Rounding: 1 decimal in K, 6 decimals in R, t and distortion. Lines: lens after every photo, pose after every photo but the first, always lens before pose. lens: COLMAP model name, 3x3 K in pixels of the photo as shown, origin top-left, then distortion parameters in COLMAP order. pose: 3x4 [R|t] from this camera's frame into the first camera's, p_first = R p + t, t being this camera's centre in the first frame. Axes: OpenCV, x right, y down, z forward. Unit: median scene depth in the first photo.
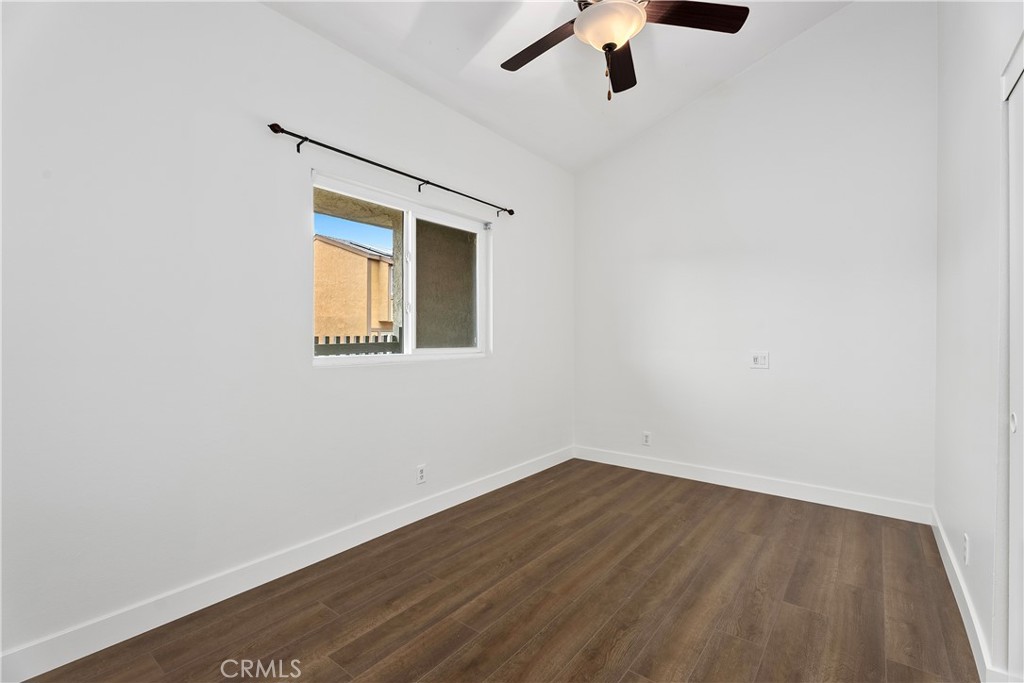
lens RADIAL K [[458.7, 0, 513.1], [0, 458.7, 340.9], [0, 0, 1]] dist [-0.001018, -0.000571]
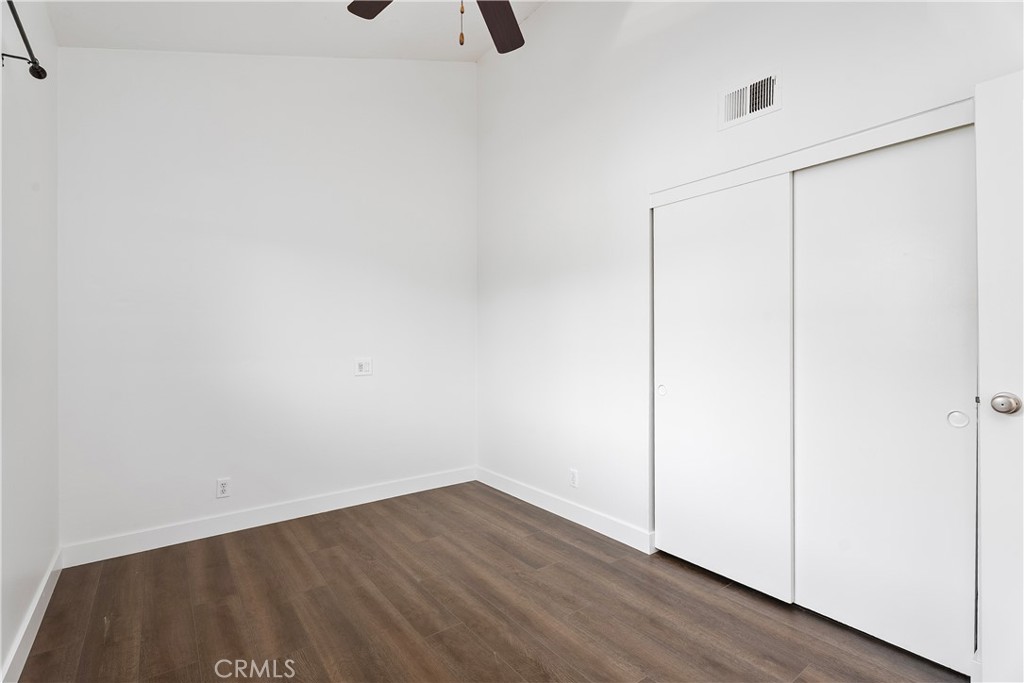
lens RADIAL K [[458.7, 0, 513.1], [0, 458.7, 340.9], [0, 0, 1]] dist [-0.001018, -0.000571]
pose [[0.246656, 0.006087, 0.969084, -0.425252], [0.009631, 0.999915, -0.008732, -0.005398], [-0.969055, 0.011487, 0.246577, 0.572677]]
